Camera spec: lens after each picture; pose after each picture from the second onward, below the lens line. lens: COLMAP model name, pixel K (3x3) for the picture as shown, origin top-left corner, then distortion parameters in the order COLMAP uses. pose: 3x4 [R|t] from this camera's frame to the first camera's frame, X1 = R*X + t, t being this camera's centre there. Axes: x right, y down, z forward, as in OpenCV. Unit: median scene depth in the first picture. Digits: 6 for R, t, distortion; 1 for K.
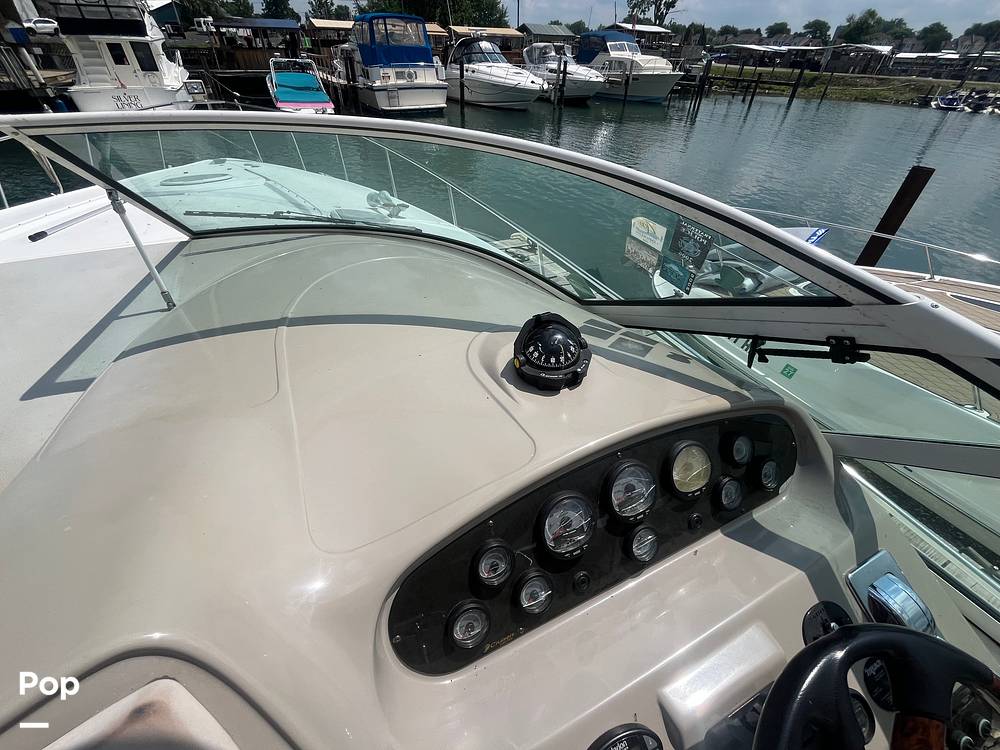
lens RADIAL K [[410.0, 0, 501.4], [0, 410.0, 372.2], [0, 0, 1]] dist [-0.005594, 0.000738]
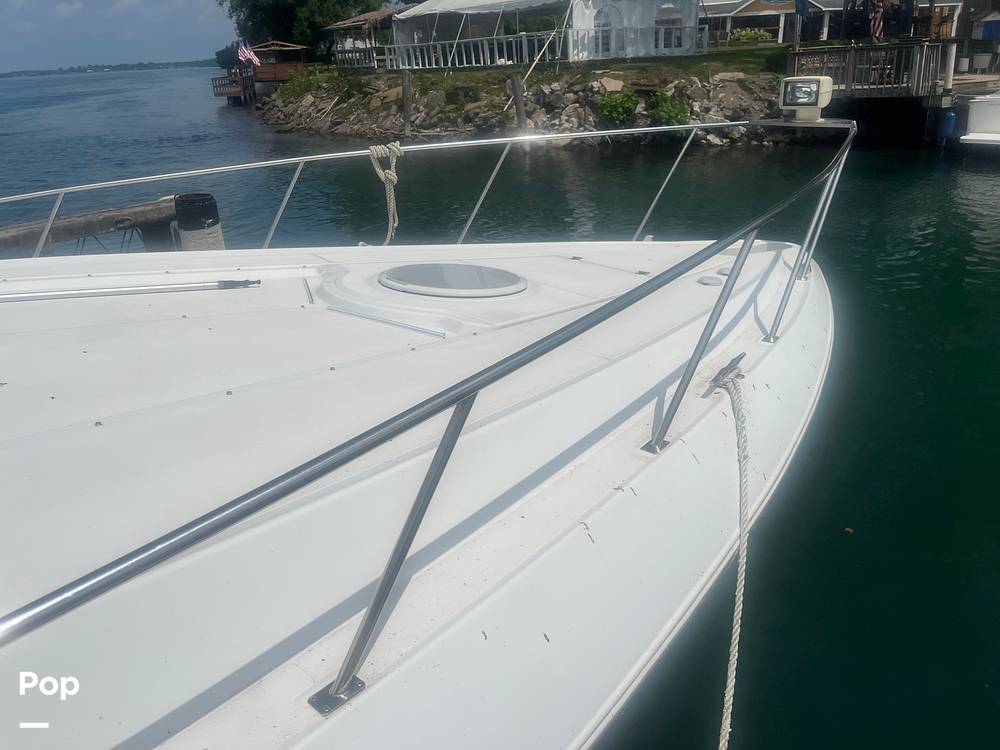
lens RADIAL K [[758.6, 0, 493.6], [0, 758.6, 366.3], [0, 0, 1]] dist [0.060430, -0.088750]
pose [[0.201107, 0.337938, -0.919431, 0.001676], [-0.573758, 0.801388, 0.169053, -0.100595], [0.793950, 0.493534, 0.355060, 0.143531]]
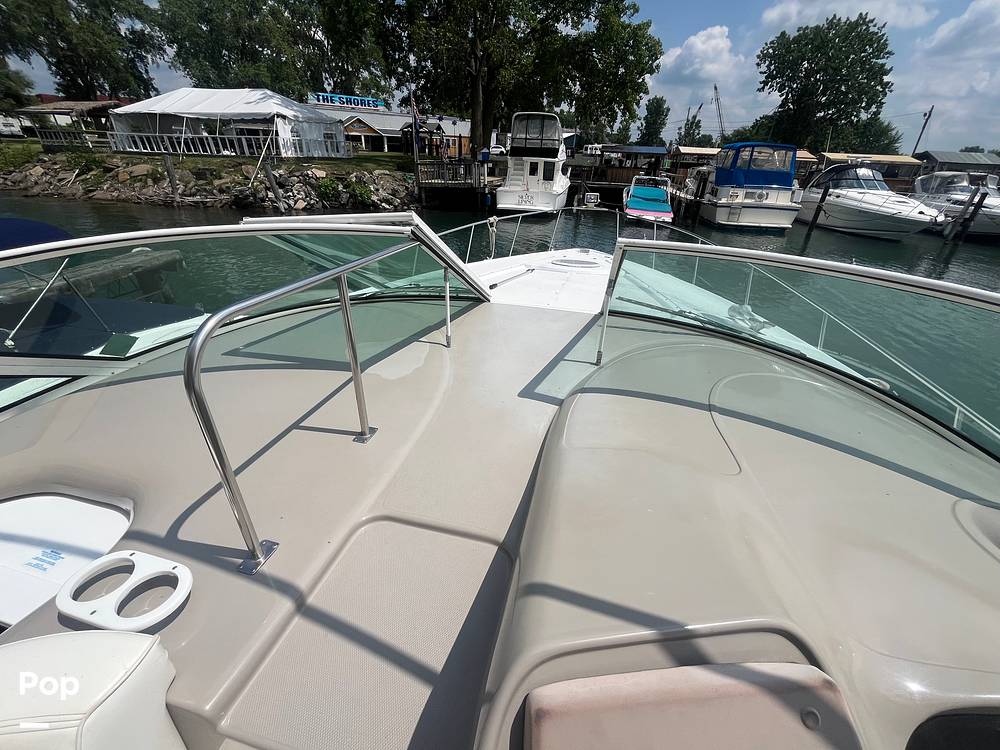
lens RADIAL K [[410.0, 0, 499.5], [0, 410.0, 373.8], [0, 0, 1]] dist [-0.005594, 0.000738]
pose [[0.769674, 0.306835, -0.559869, -0.020232], [-0.413564, 0.907696, -0.071081, 0.006340], [0.486381, 0.286251, 0.825527, -0.014830]]
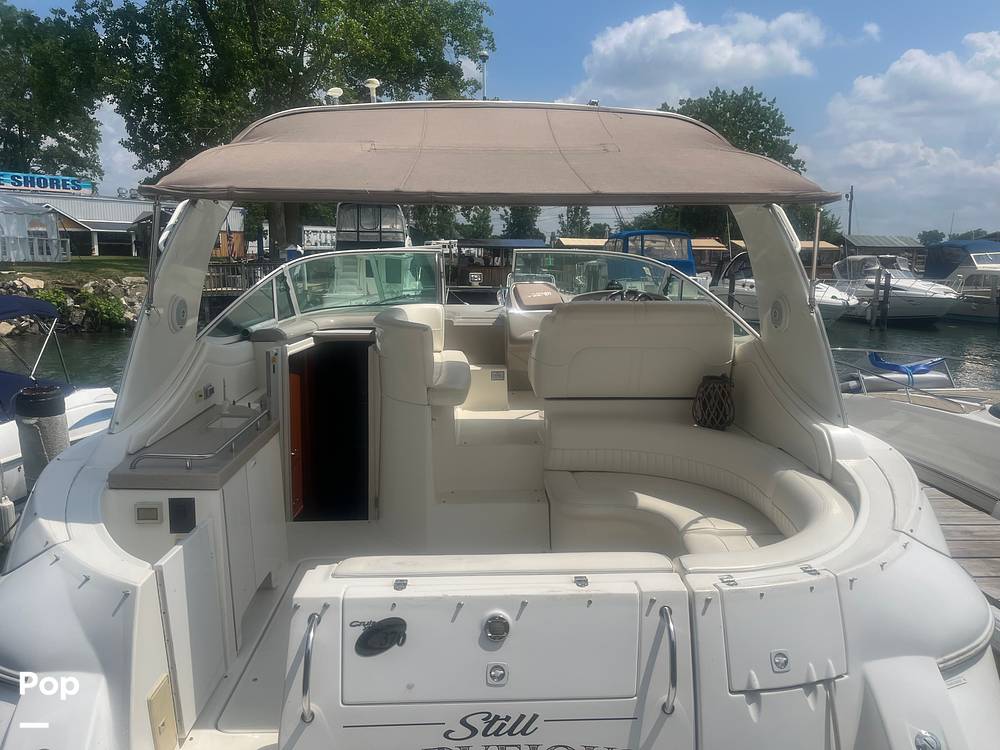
lens RADIAL K [[758.6, 0, 507.8], [0, 758.6, 376.0], [0, 0, 1]] dist [0.060430, -0.088750]
pose [[0.920253, 0.045257, -0.388697, 0.079318], [-0.236155, 0.856256, -0.459408, 0.170458], [0.312033, 0.514565, 0.798661, -0.192196]]
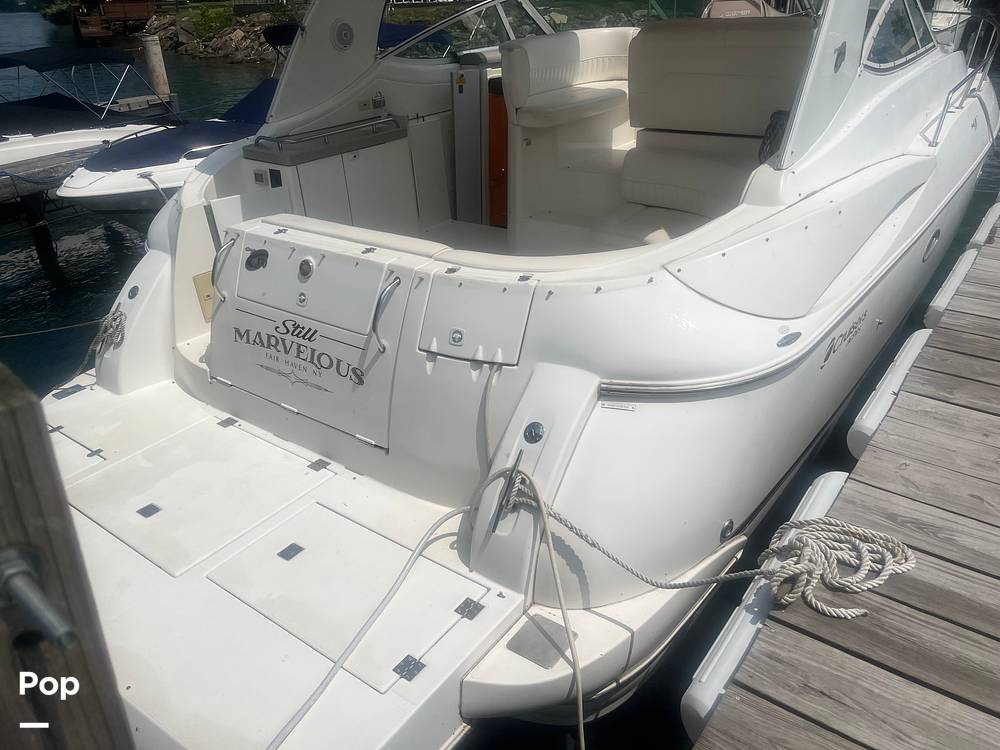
lens RADIAL K [[758.6, 0, 502.3], [0, 758.6, 379.8], [0, 0, 1]] dist [0.060430, -0.088750]
pose [[0.453586, 0.368117, -0.811634, 0.192173], [-0.526014, 0.845741, 0.089621, 0.134877], [0.719423, 0.386280, 0.577251, -0.137489]]
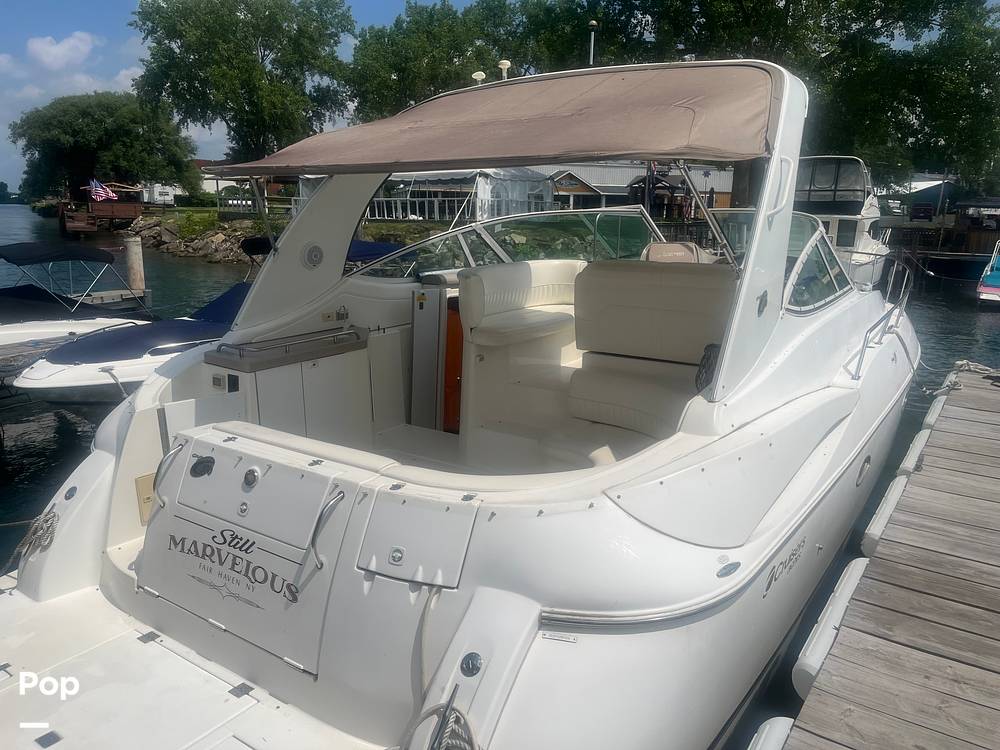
lens RADIAL K [[758.6, 0, 498.3], [0, 758.6, 376.6], [0, 0, 1]] dist [0.060430, -0.088750]
pose [[0.487848, 0.168778, -0.856457, 0.193458], [-0.551878, 0.819806, -0.152801, 0.129569], [0.676340, 0.547203, 0.493085, -0.139176]]
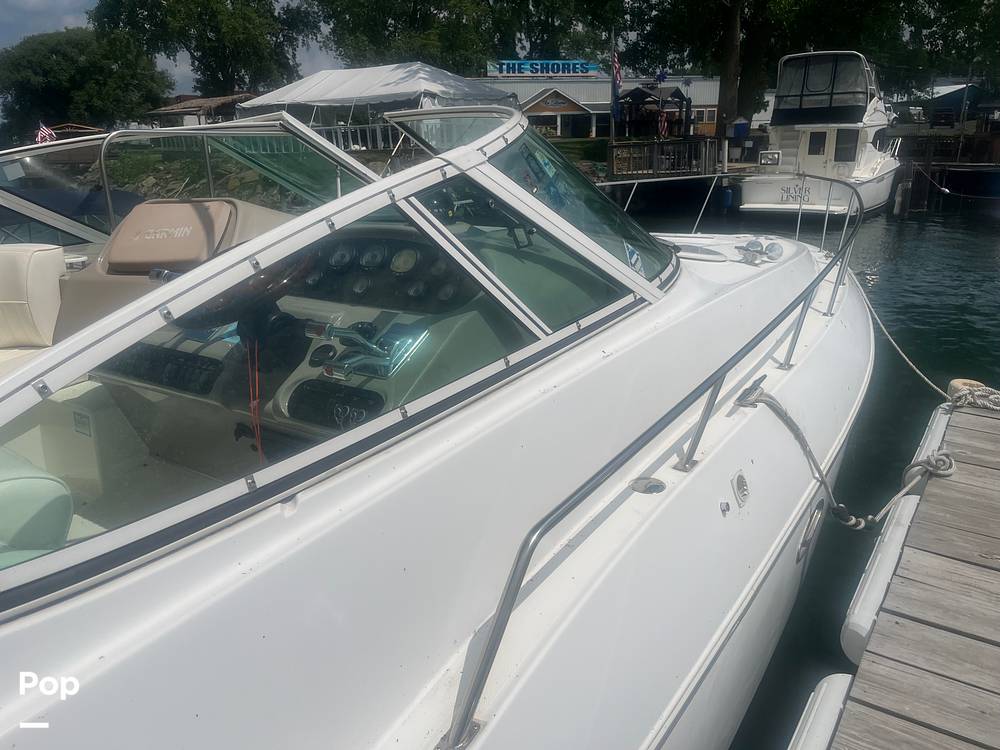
lens RADIAL K [[758.6, 0, 492.0], [0, 758.6, 363.3], [0, 0, 1]] dist [0.060430, -0.088750]
pose [[0.468196, 0.216278, -0.856748, 0.098326], [-0.526286, 0.847102, -0.073762, 0.017287], [0.709799, 0.485430, 0.510434, 0.000091]]
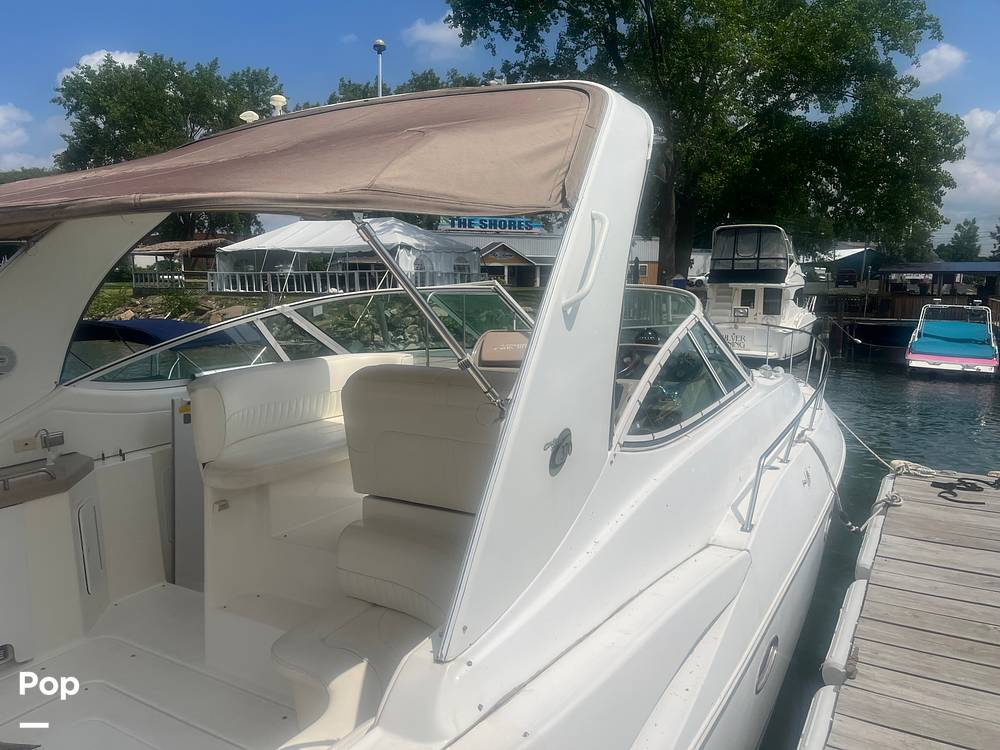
lens RADIAL K [[758.6, 0, 491.7], [0, 758.6, 379.6], [0, 0, 1]] dist [0.060430, -0.088750]
pose [[0.541535, 0.083736, -0.836497, 0.151710], [-0.520031, 0.815177, -0.255058, 0.079995], [0.660536, 0.573128, 0.484992, -0.084255]]
